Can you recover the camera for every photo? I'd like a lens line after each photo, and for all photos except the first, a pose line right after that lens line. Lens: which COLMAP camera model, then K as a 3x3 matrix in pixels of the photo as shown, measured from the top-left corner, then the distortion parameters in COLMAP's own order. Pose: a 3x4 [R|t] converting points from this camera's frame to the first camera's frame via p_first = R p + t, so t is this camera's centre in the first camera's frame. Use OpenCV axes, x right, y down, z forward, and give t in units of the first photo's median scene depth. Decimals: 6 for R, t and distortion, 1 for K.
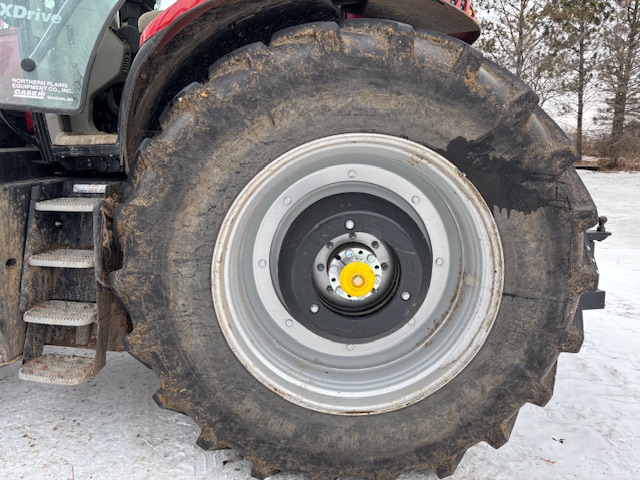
lens RADIAL K [[491.0, 0, 318.7], [0, 491.0, 230.2], [0, 0, 1]] dist [0.045935, -0.057414]
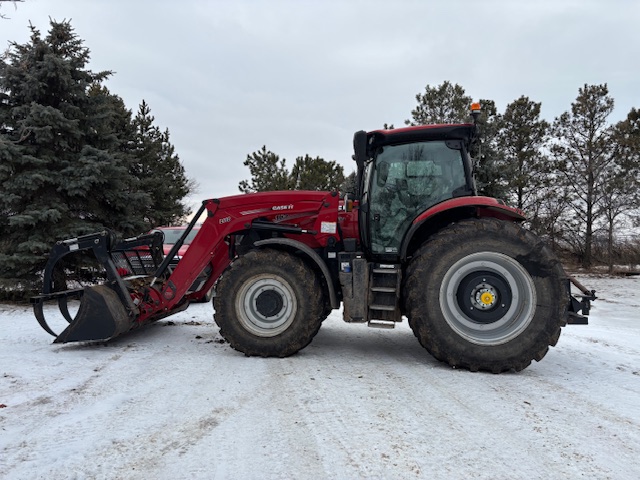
lens RADIAL K [[491.0, 0, 318.7], [0, 491.0, 230.2], [0, 0, 1]] dist [0.045935, -0.057414]
pose [[0.988538, 0.026059, -0.148706, -0.495625], [-0.054878, 0.979636, -0.193134, 0.325450], [0.140644, 0.199081, 0.969838, -2.156201]]
